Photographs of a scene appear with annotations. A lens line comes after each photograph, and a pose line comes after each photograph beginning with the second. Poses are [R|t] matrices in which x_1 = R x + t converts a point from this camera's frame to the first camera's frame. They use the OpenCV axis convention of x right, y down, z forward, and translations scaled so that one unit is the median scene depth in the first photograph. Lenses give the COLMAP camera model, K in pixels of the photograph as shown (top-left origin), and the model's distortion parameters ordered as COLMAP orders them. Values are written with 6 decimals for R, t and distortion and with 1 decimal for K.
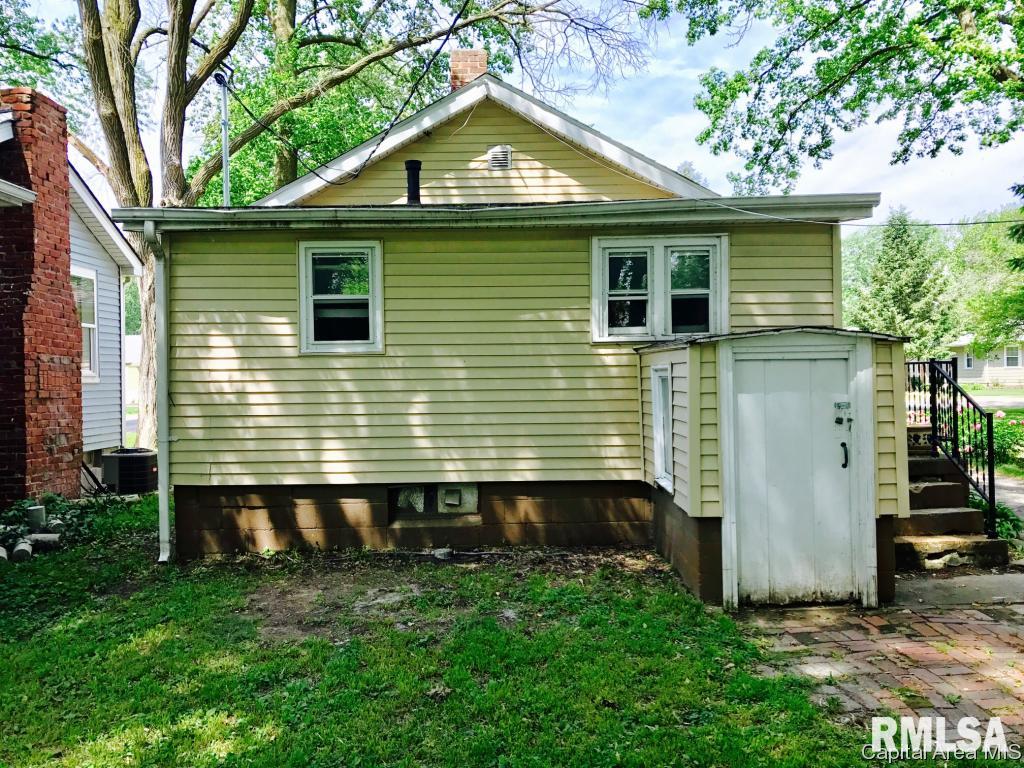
lens RADIAL K [[842.1, 0, 515.7], [0, 842.1, 382.1], [0, 0, 1]] dist [0.025811, -0.040076]
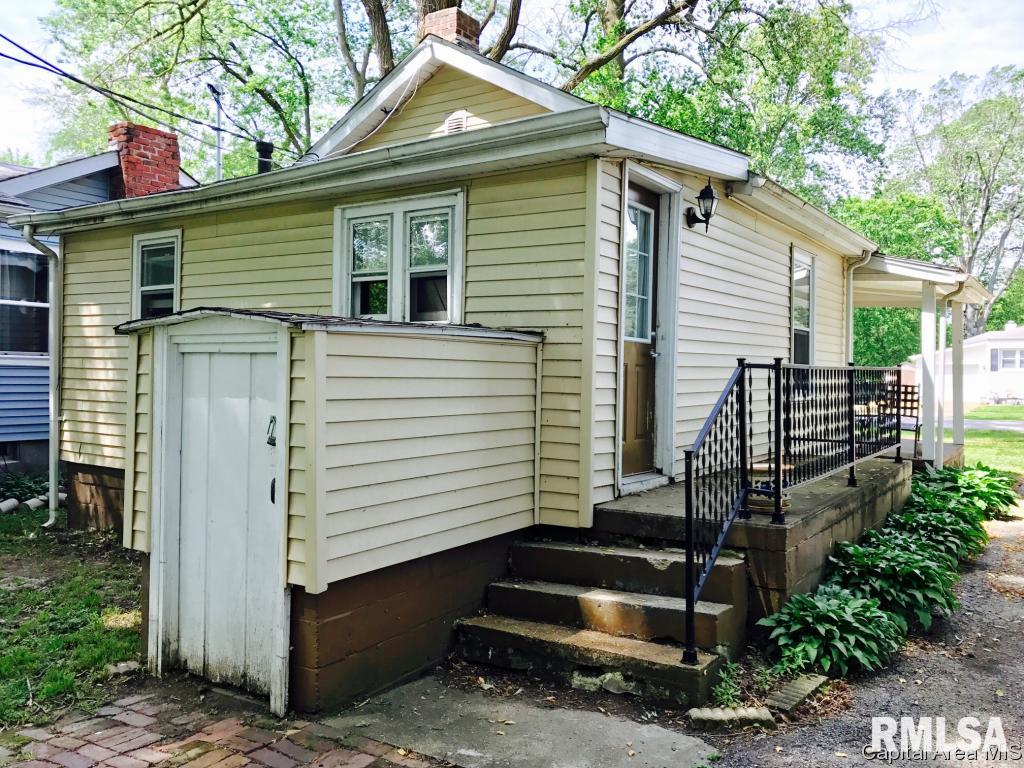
lens RADIAL K [[842.1, 0, 510.6], [0, 842.1, 379.6], [0, 0, 1]] dist [0.025811, -0.040076]
pose [[0.829292, 0.030374, -0.557990, 0.710819], [-0.029815, 0.999504, 0.010097, -0.013694], [0.558020, 0.008264, 0.829787, 0.398458]]
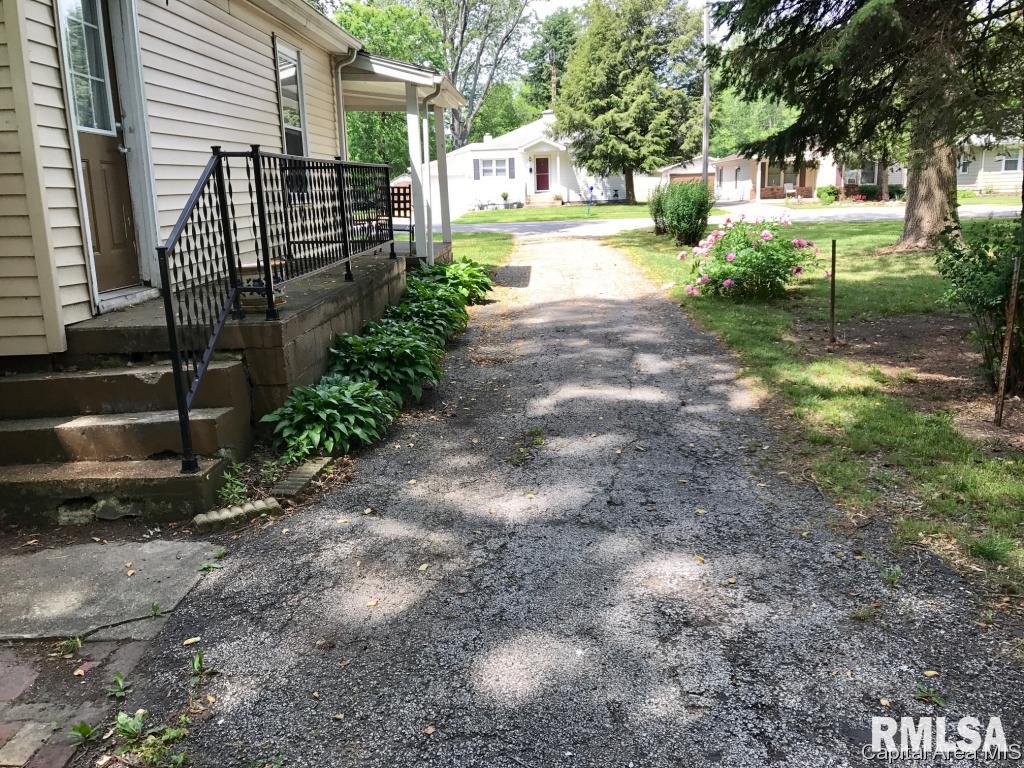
lens RADIAL K [[842.1, 0, 511.8], [0, 842.1, 382.4], [0, 0, 1]] dist [0.025811, -0.040076]
pose [[0.999378, -0.000484, -0.035266, 0.723864], [0.008161, 0.975944, 0.217869, 0.005417], [0.034313, -0.218022, 0.975341, 0.427164]]
